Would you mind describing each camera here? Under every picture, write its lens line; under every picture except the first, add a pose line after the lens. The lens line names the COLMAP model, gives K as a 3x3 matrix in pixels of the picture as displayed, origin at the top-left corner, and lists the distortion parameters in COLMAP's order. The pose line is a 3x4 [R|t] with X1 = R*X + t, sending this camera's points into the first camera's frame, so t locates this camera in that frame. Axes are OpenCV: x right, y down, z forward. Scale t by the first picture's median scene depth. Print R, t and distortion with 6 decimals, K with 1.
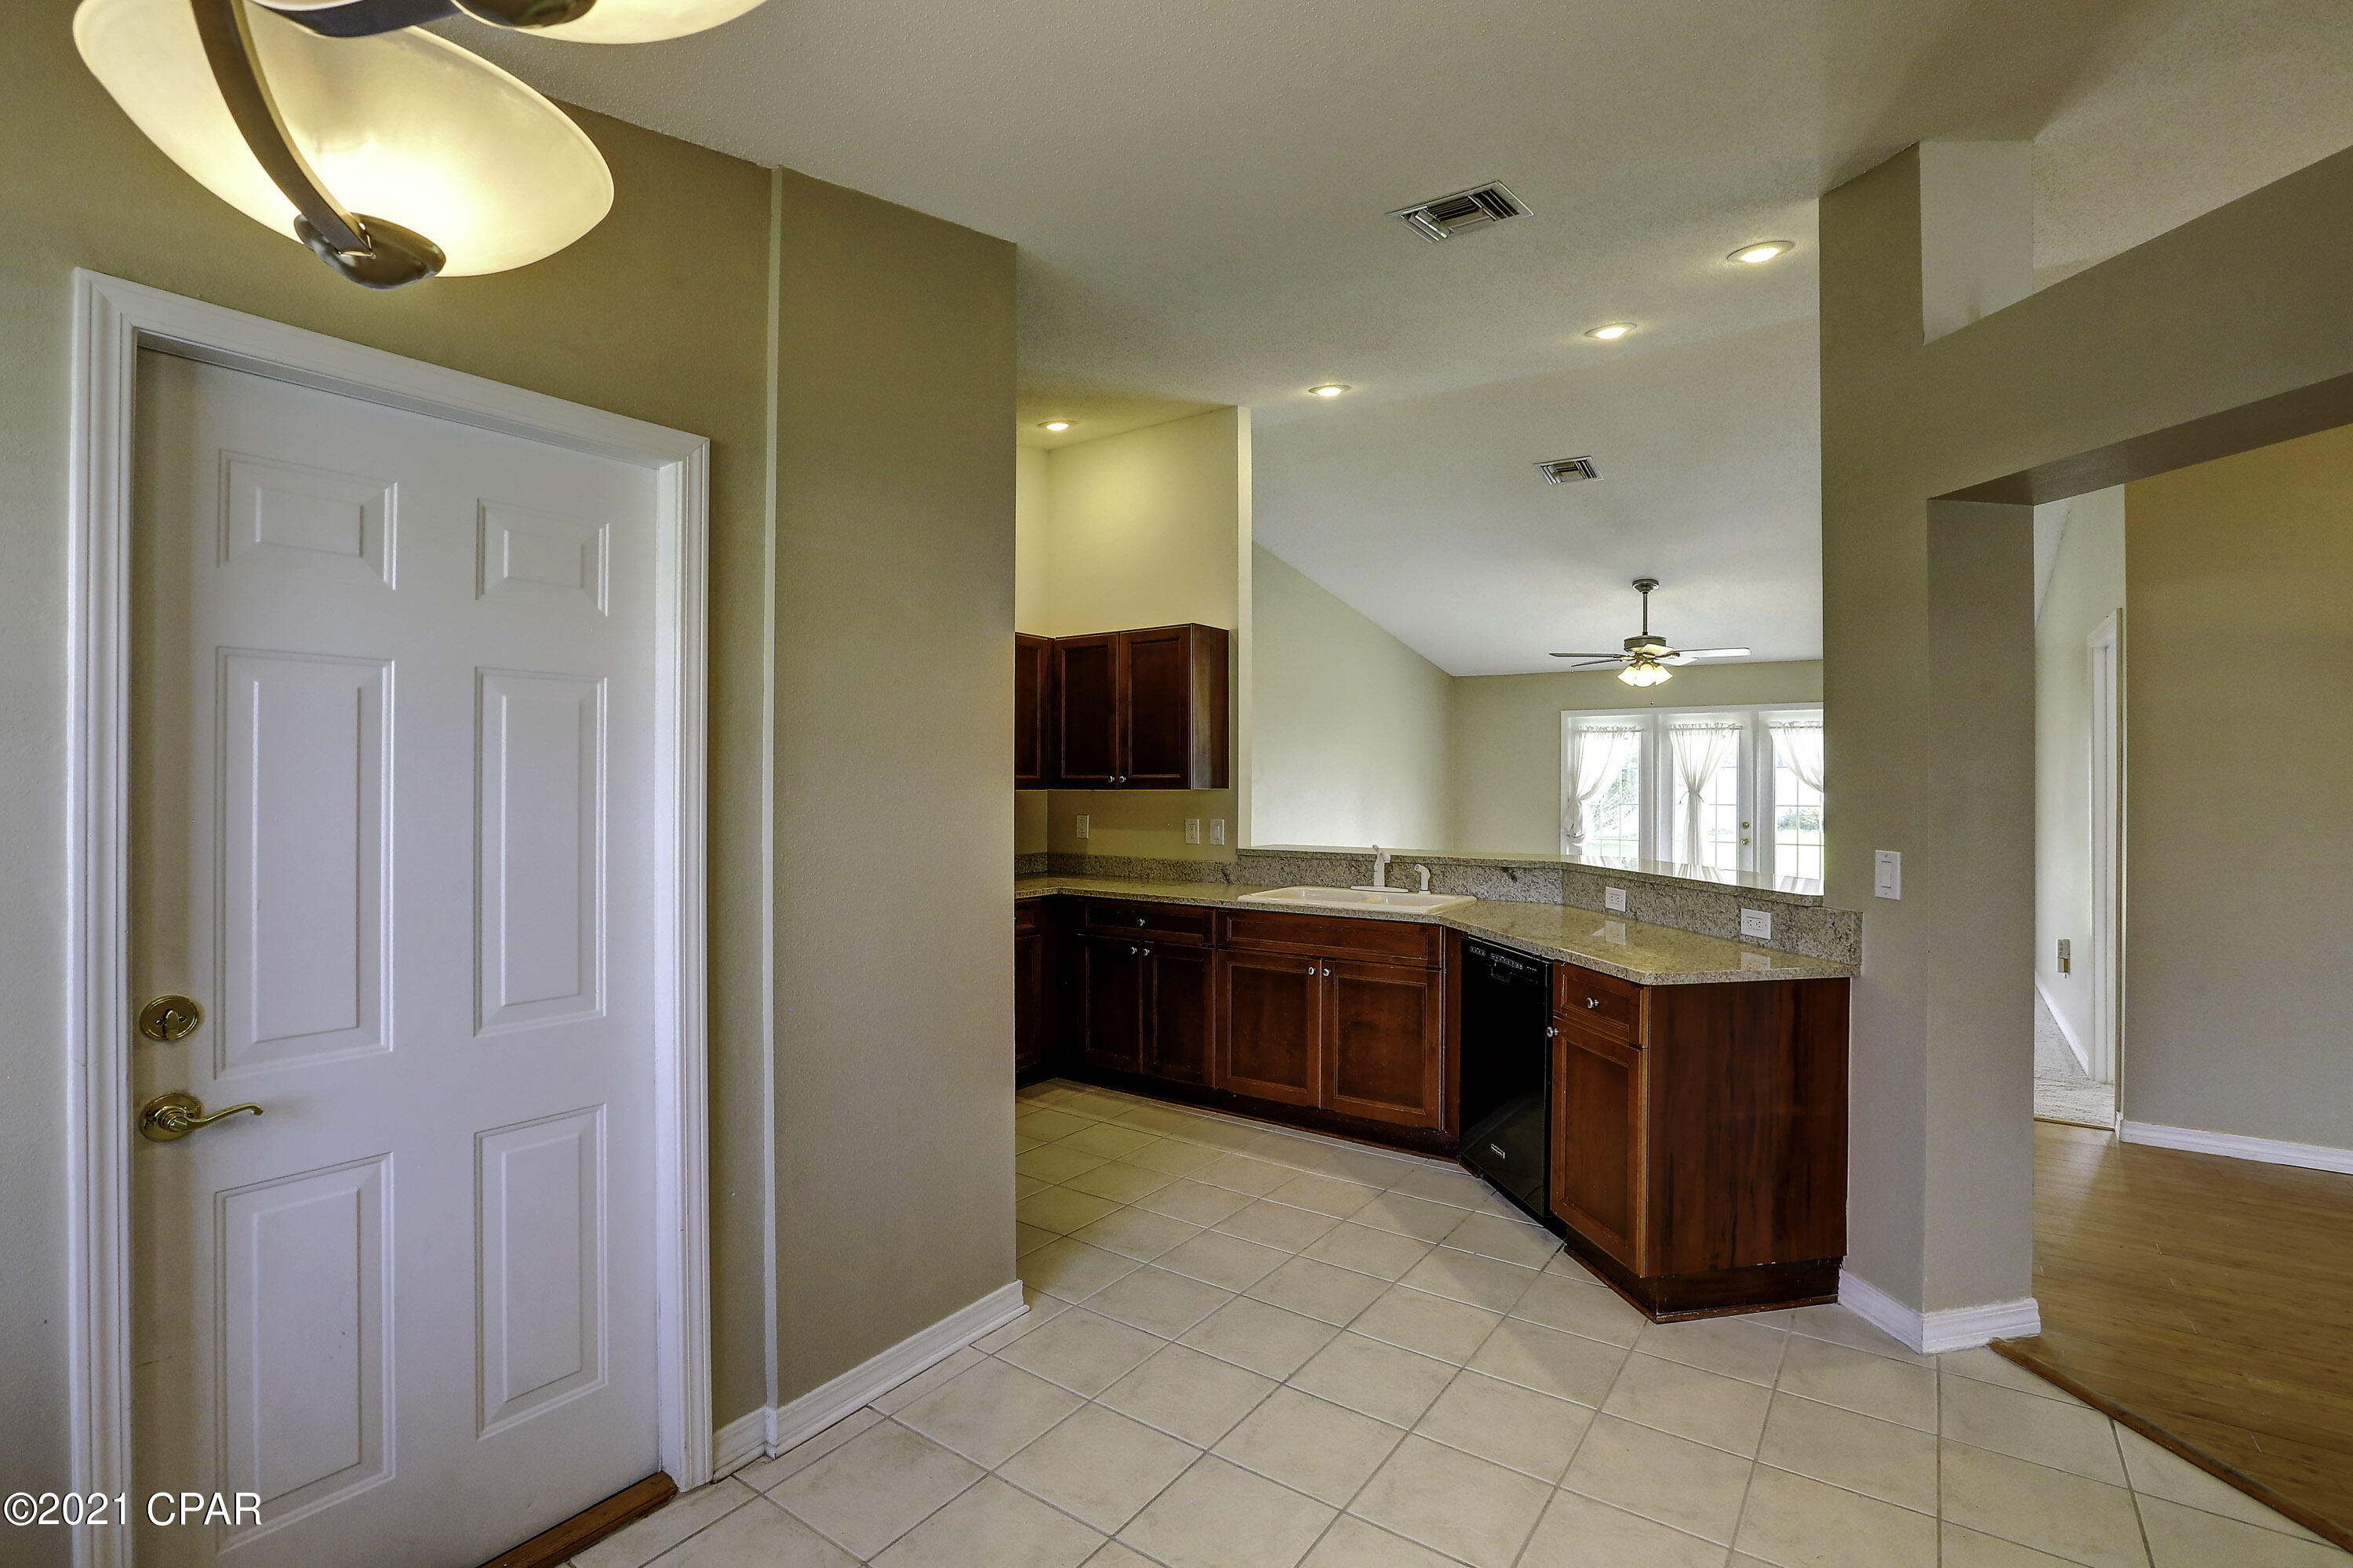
lens RADIAL K [[1078.2, 0, 1198.6], [0, 1078.2, 786.4], [0, 0, 1]] dist [-0.028701, 0.001477]
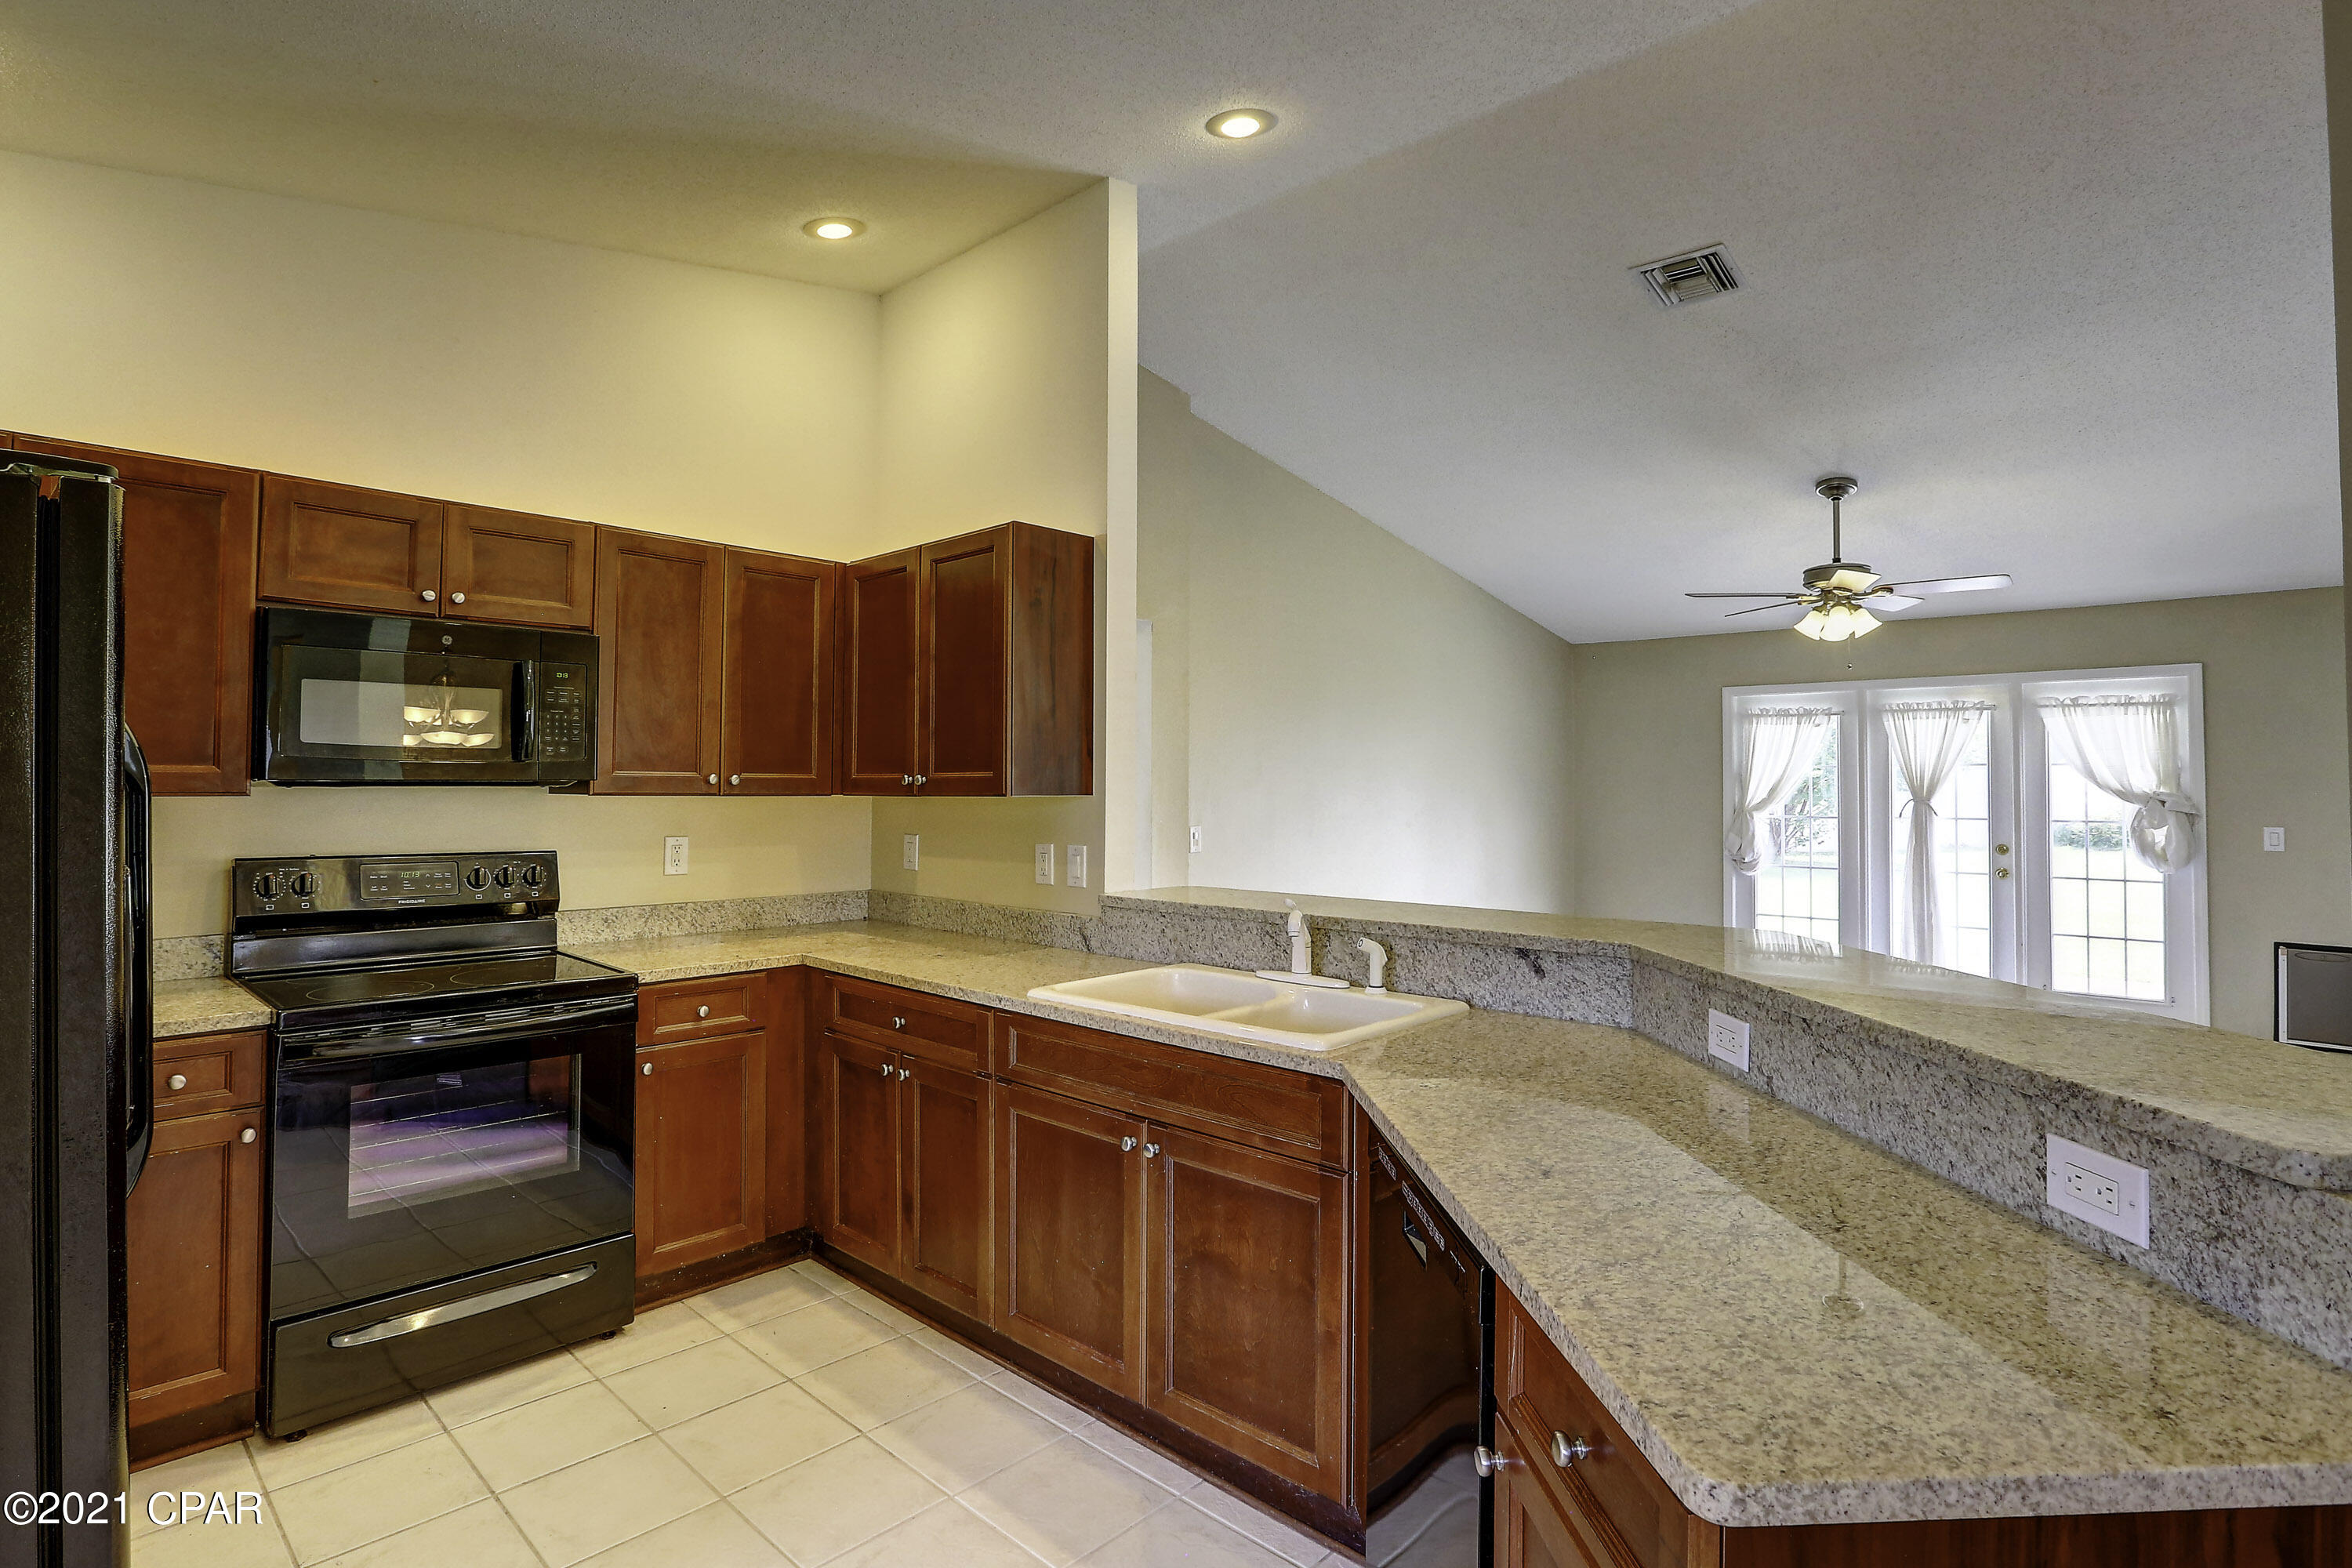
lens RADIAL K [[1148.5, 0, 1172.4], [0, 1148.5, 763.0], [0, 0, 1]] dist [-0.030594, 0.003211]
pose [[0.988307, -0.001661, -0.152468, 0.173896], [-0.002024, 0.999710, -0.024008, -0.000947], [0.152464, 0.024036, 0.988017, 0.366589]]
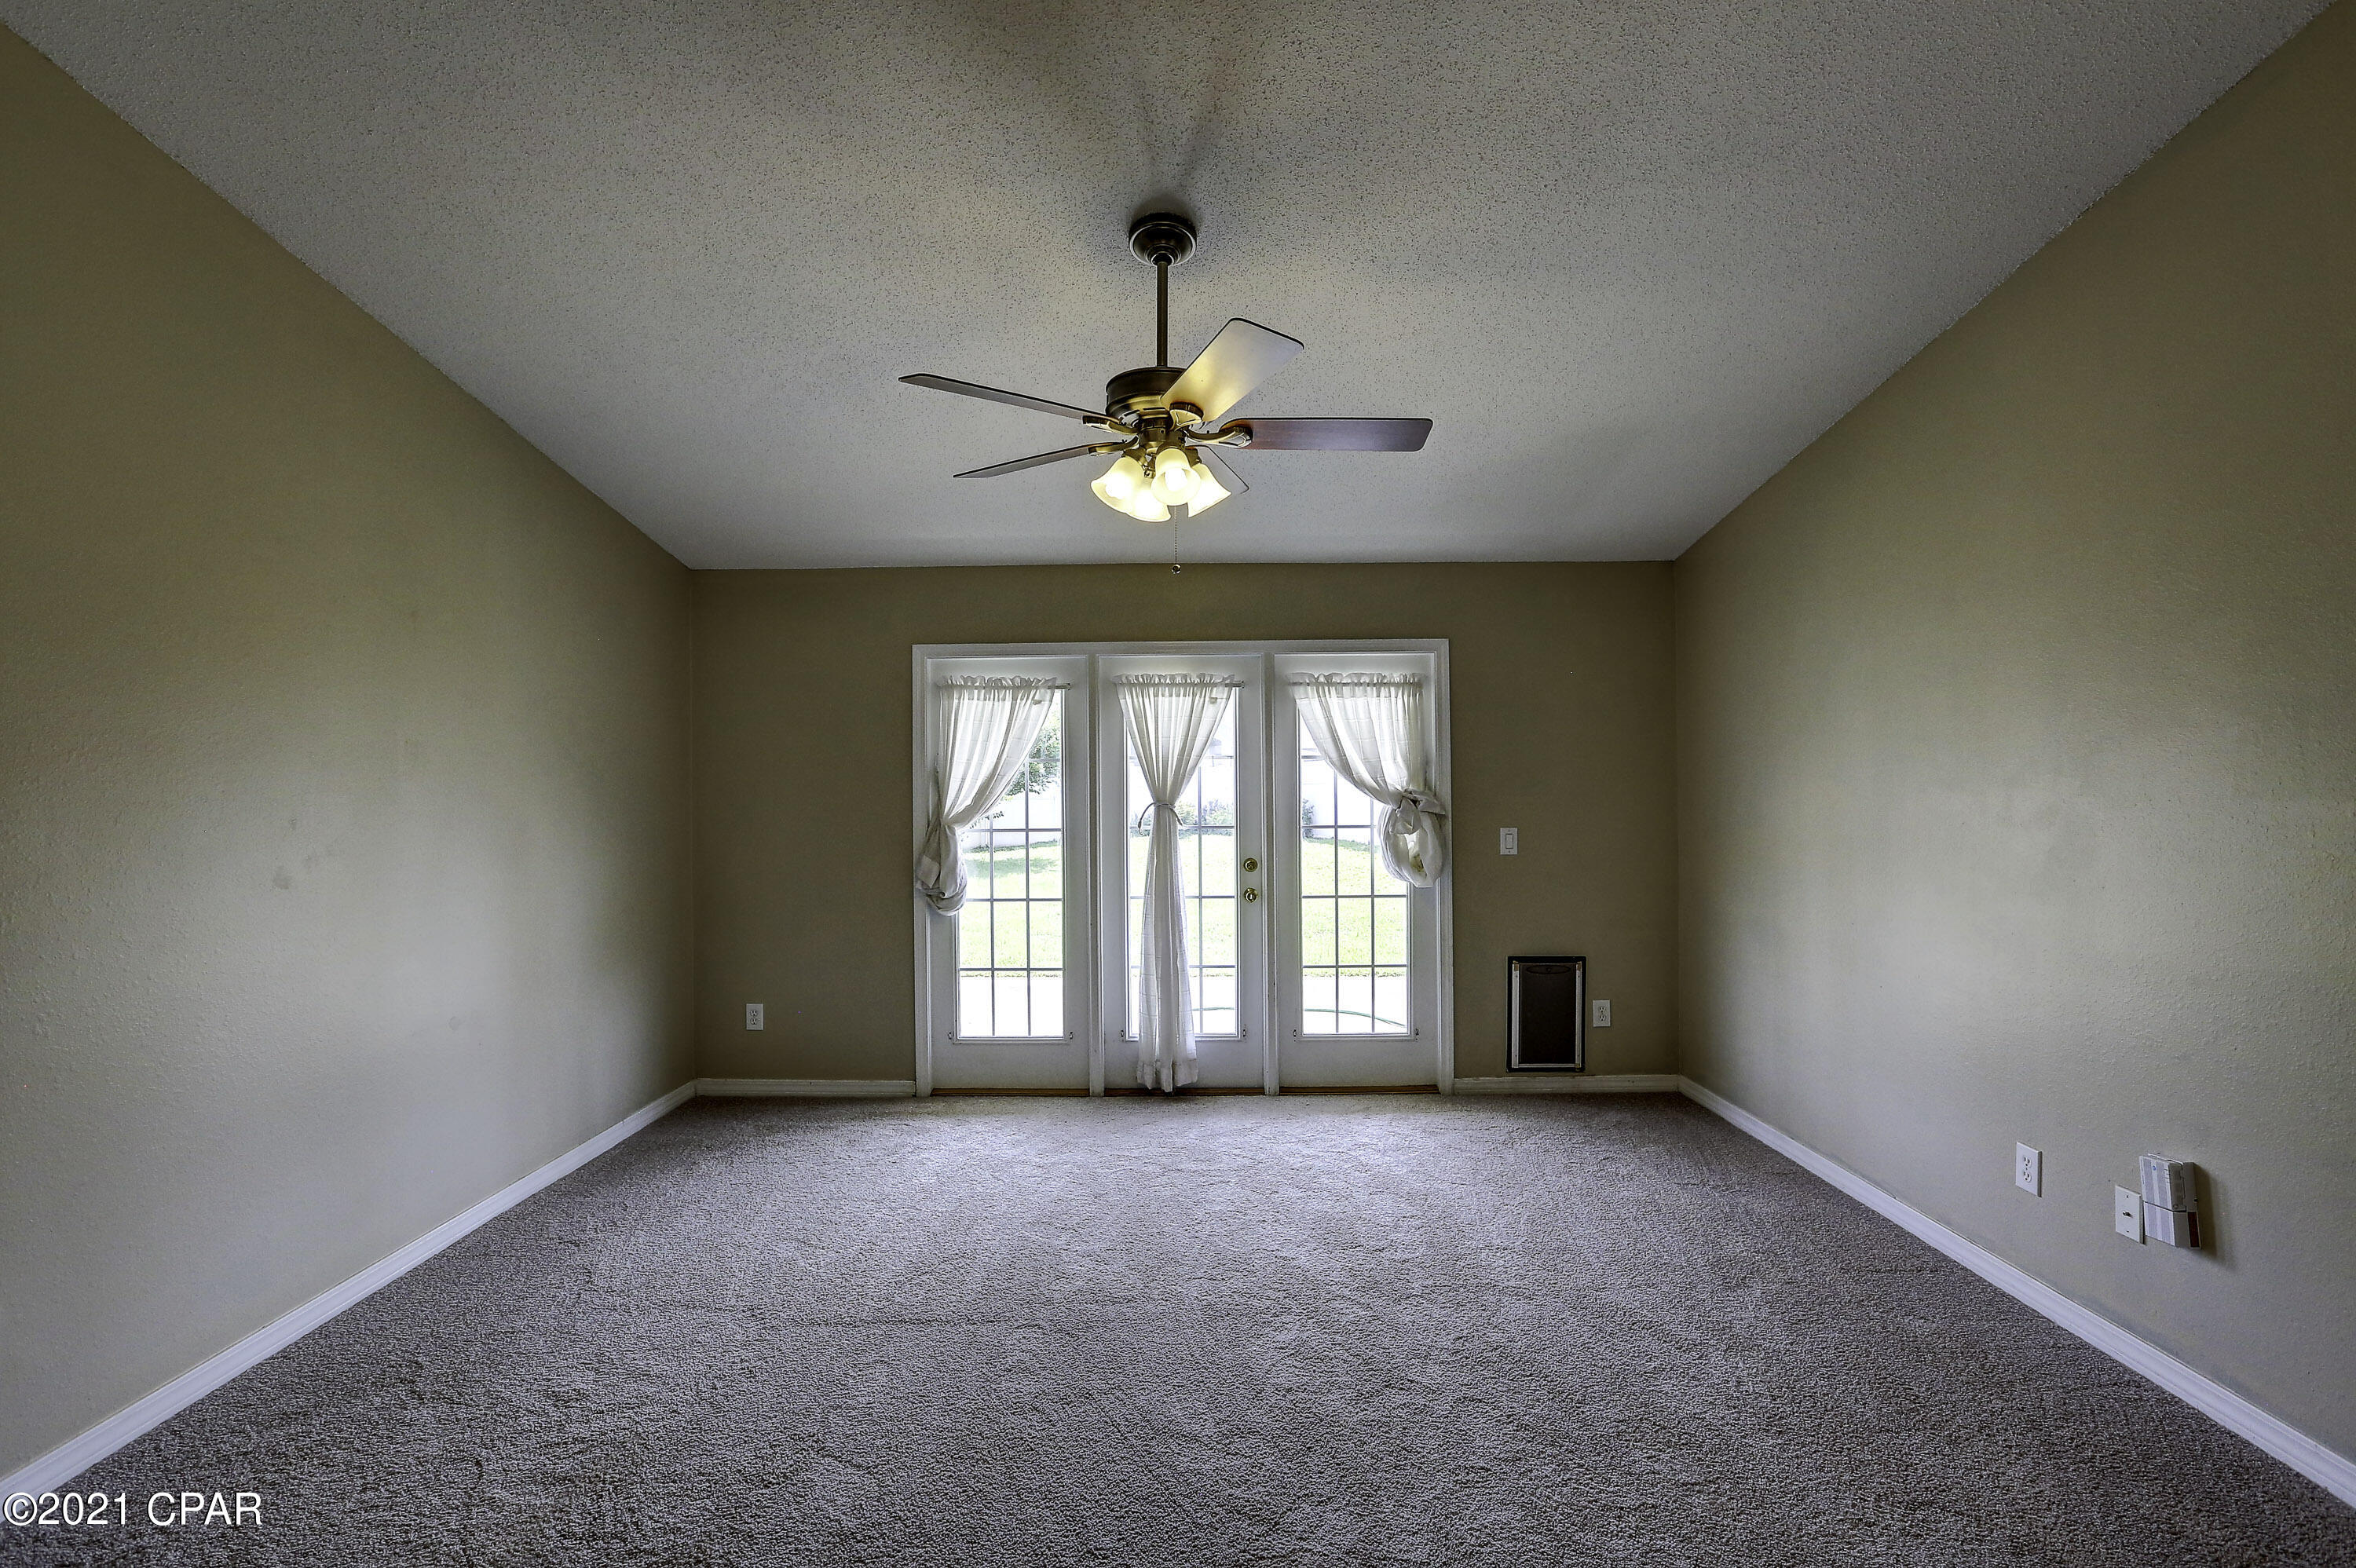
lens RADIAL K [[1079.5, 0, 1190.0], [0, 1079.5, 765.0], [0, 0, 1]] dist [-0.028701, 0.001477]
pose [[0.829026, 0.001663, 0.559207, 0.326174], [0.013063, 0.999665, -0.022338, -0.003768], [-0.559057, 0.025824, 0.828727, 1.020455]]
